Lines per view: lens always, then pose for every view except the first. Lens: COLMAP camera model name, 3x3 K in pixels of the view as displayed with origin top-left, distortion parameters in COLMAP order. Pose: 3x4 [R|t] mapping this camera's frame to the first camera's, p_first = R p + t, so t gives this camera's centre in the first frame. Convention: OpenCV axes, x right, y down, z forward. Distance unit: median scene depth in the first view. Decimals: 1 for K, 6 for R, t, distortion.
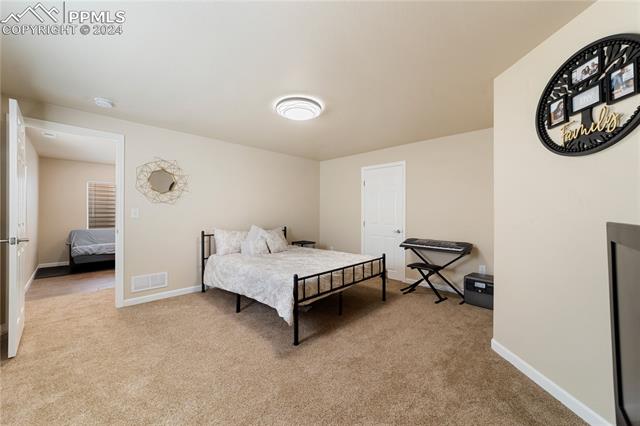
lens RADIAL K [[245.6, 0, 319.2], [0, 245.6, 213.6], [0, 0, 1]] dist [-0.008273, 0.000739]
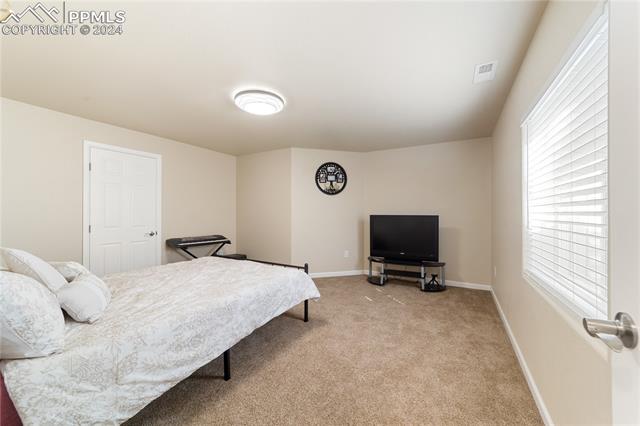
lens RADIAL K [[245.6, 0, 318.9], [0, 245.6, 212.5], [0, 0, 1]] dist [-0.008273, 0.000739]
pose [[-0.247750, 0.004450, 0.968814, -1.102621], [-0.000961, 0.999988, -0.004839, 0.003373], [-0.968823, -0.002130, -0.247743, 1.069409]]
